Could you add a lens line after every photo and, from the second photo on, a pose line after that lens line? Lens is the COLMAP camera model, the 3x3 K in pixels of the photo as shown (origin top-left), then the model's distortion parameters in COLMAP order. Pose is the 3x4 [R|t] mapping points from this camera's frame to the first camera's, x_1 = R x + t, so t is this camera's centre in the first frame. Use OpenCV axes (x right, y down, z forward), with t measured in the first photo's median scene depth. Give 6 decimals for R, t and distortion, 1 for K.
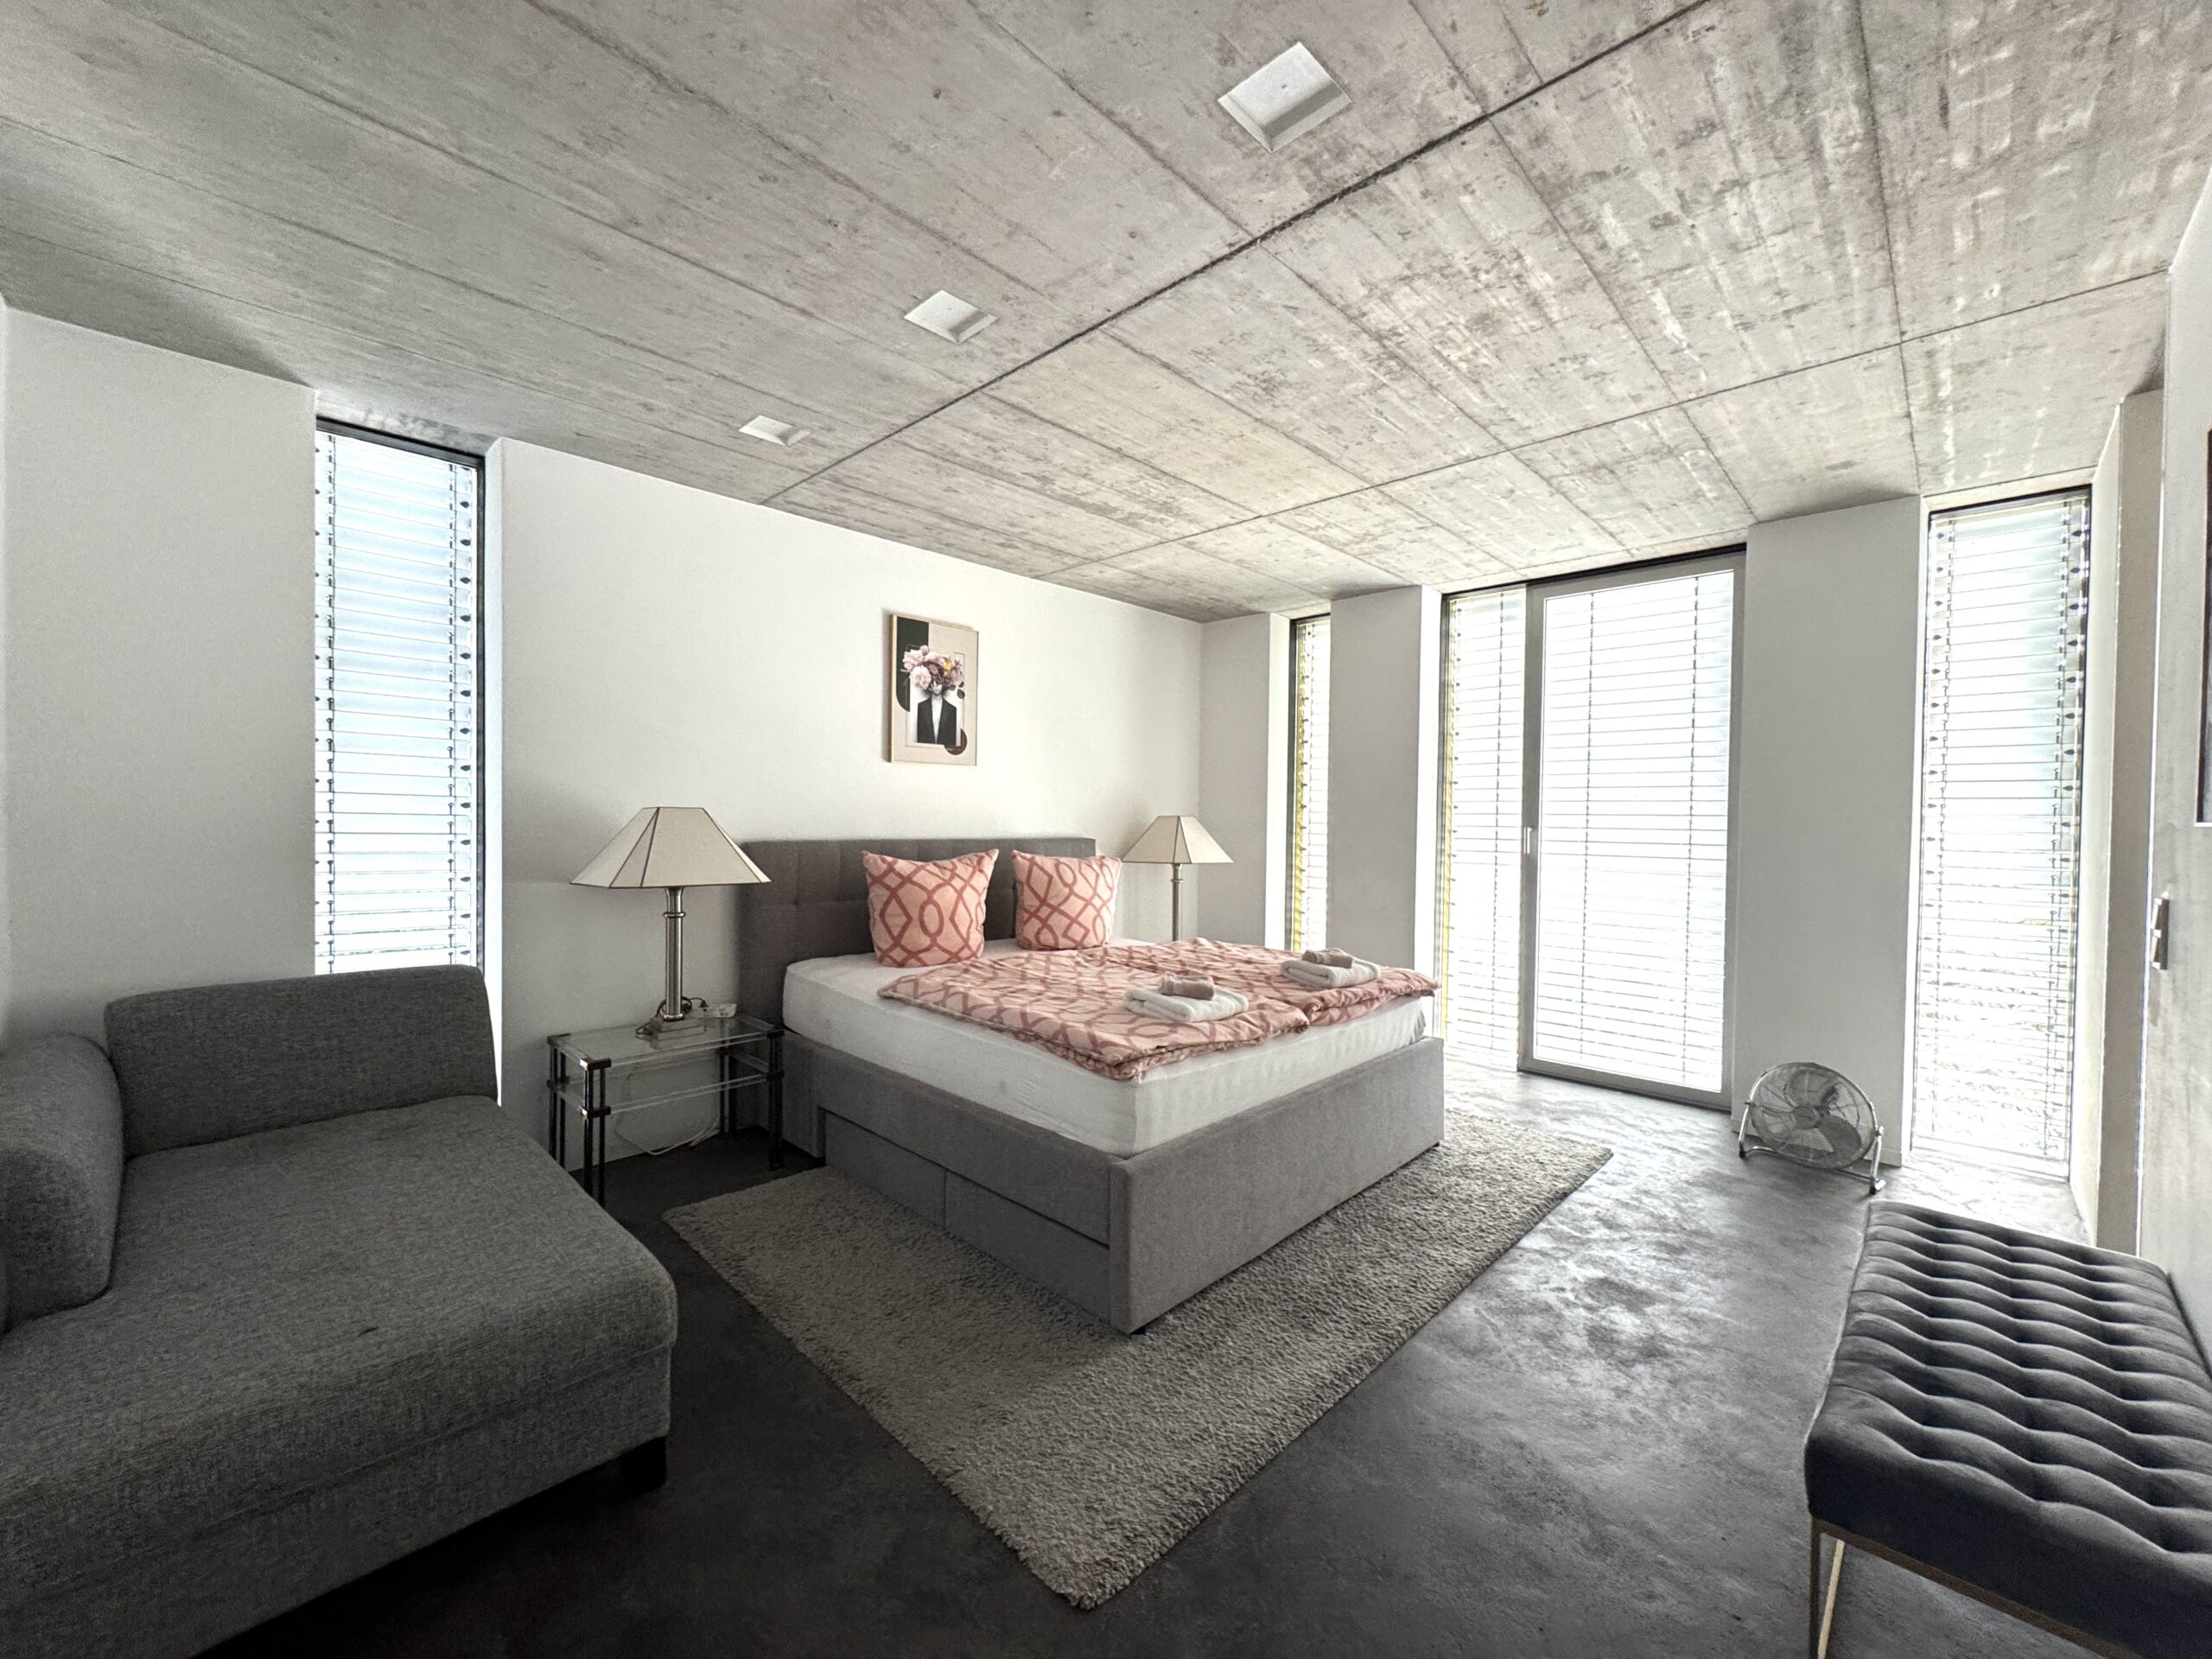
lens RADIAL K [[884.2, 0, 1106.0], [0, 884.2, 829.5], [0, 0, 1]] dist [-0.002054, -0.000324]
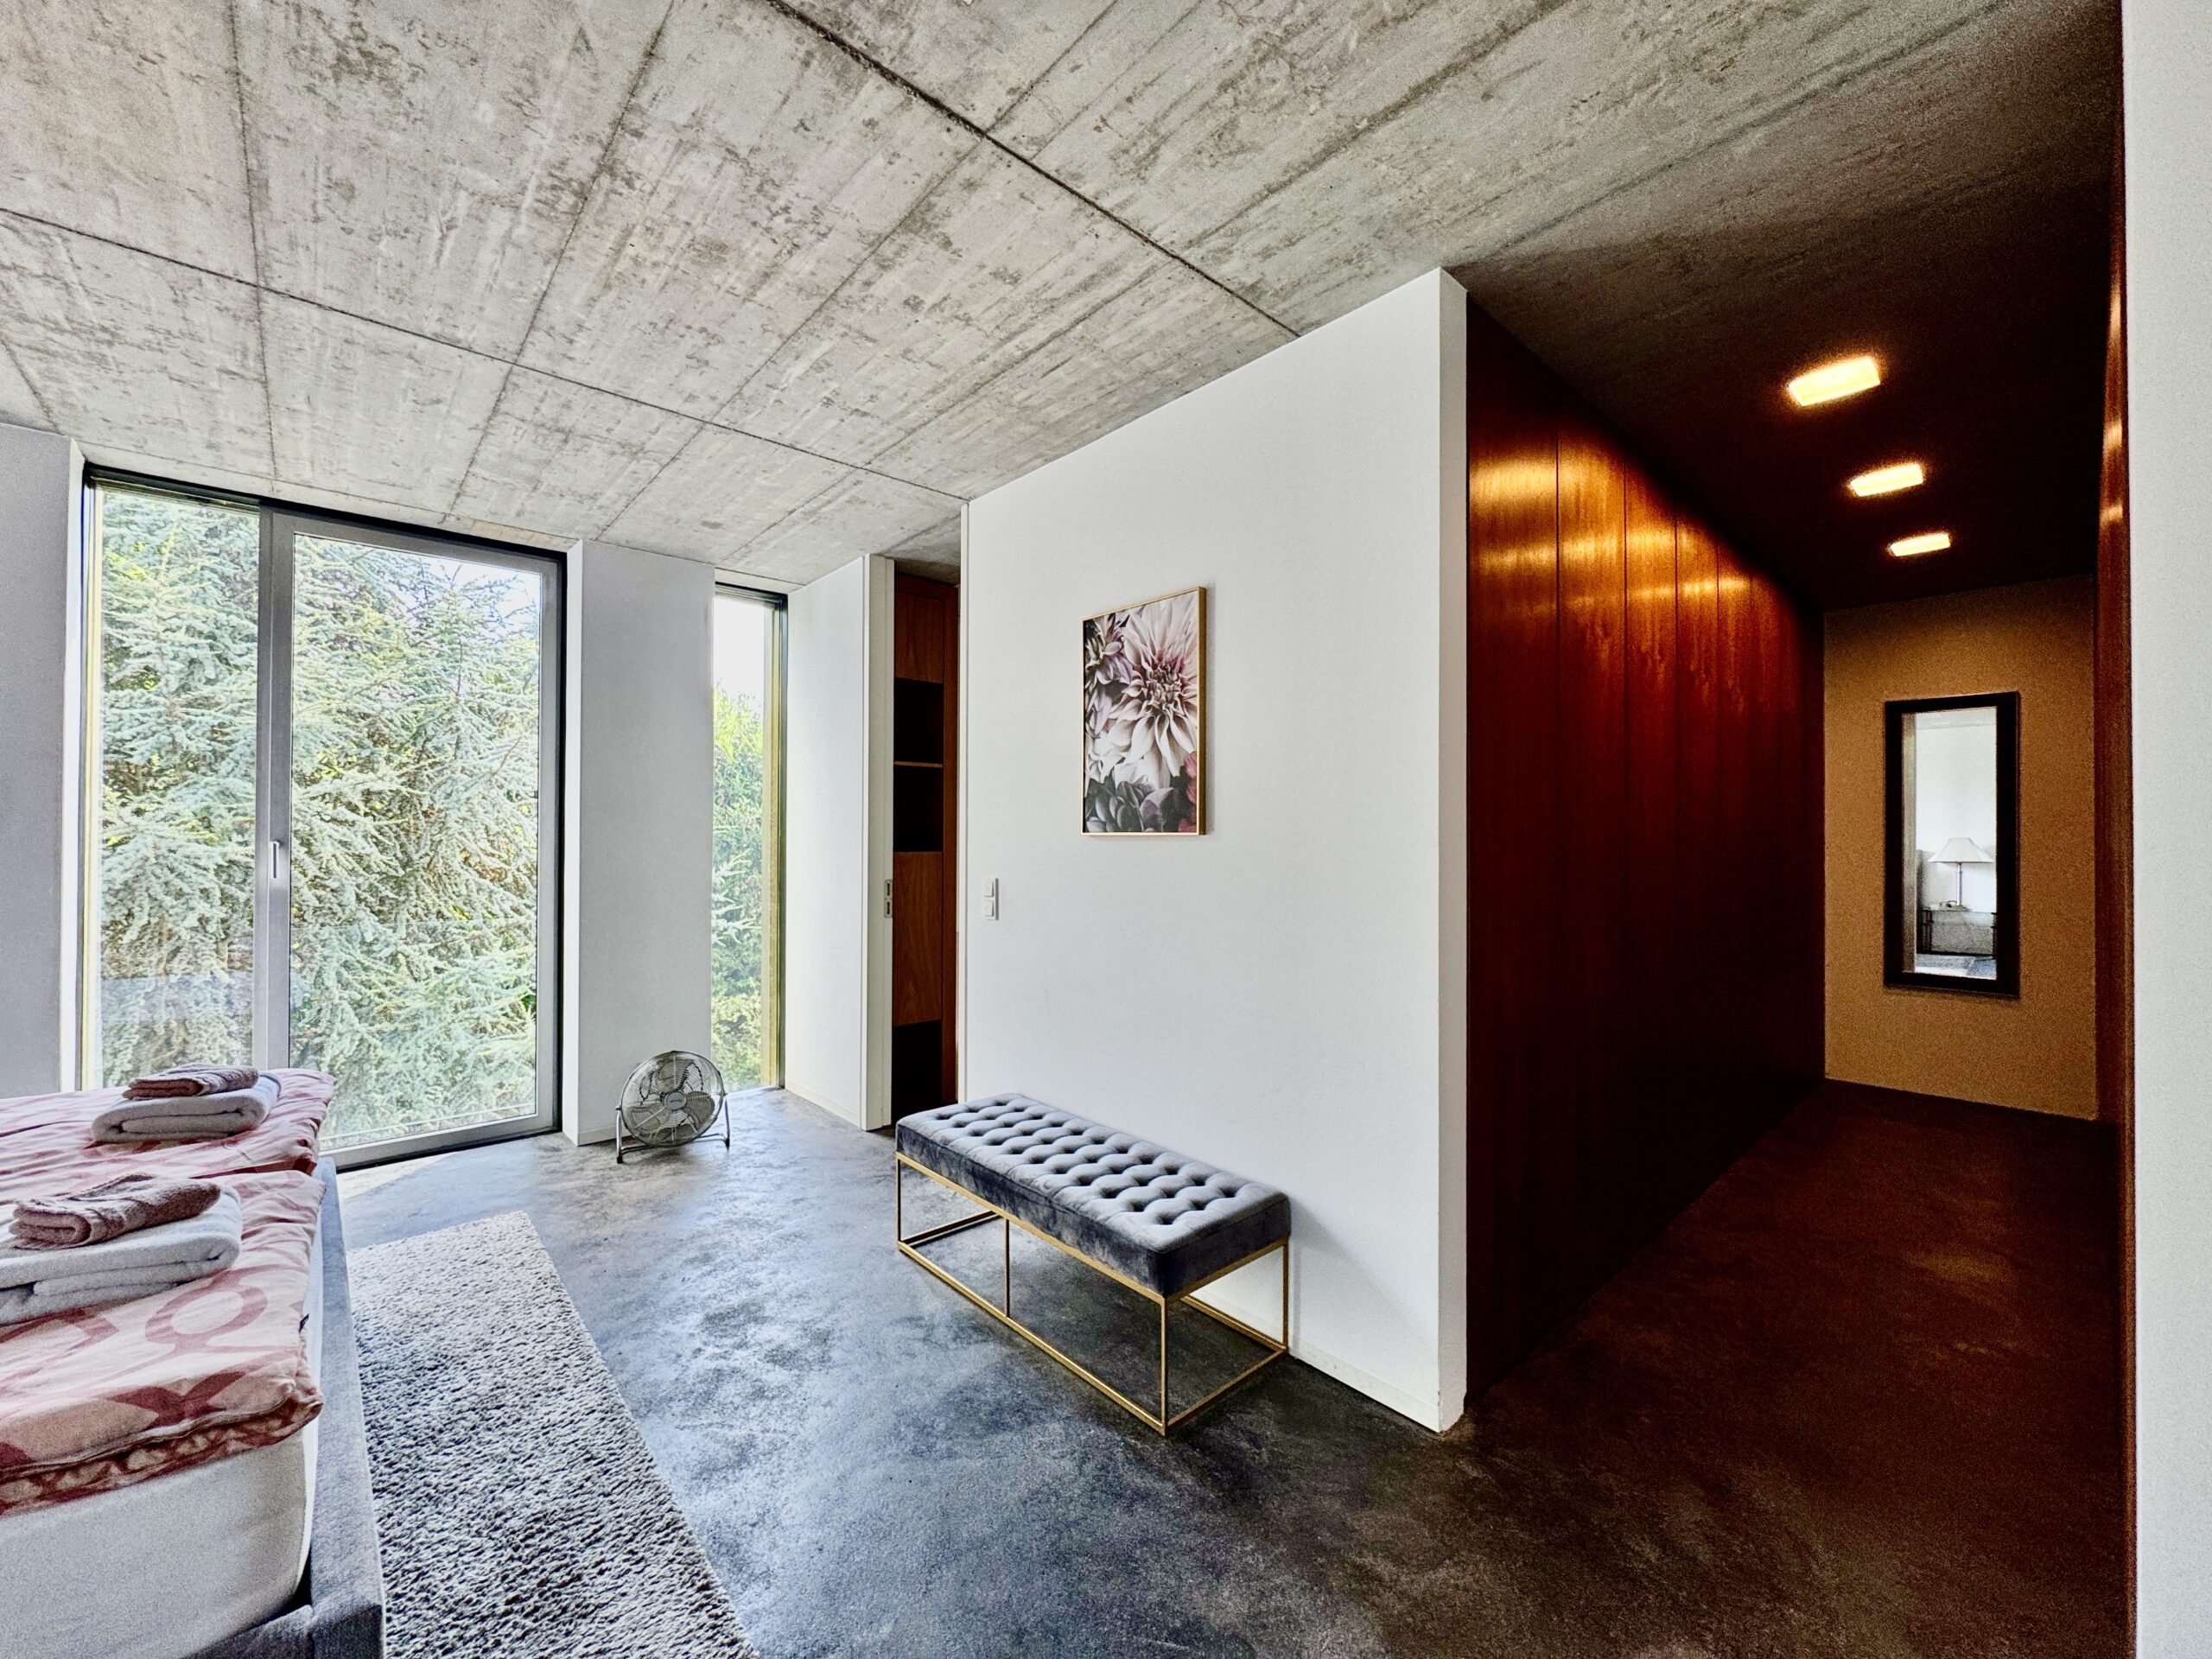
lens RADIAL K [[884.2, 0, 1106.0], [0, 884.2, 829.5], [0, 0, 1]] dist [-0.002054, -0.000324]
pose [[0.058353, -0.003902, 0.998288, -0.400479], [0.012118, 0.999921, 0.003200, -0.013918], [-0.998222, 0.011911, 0.058395, 0.574806]]
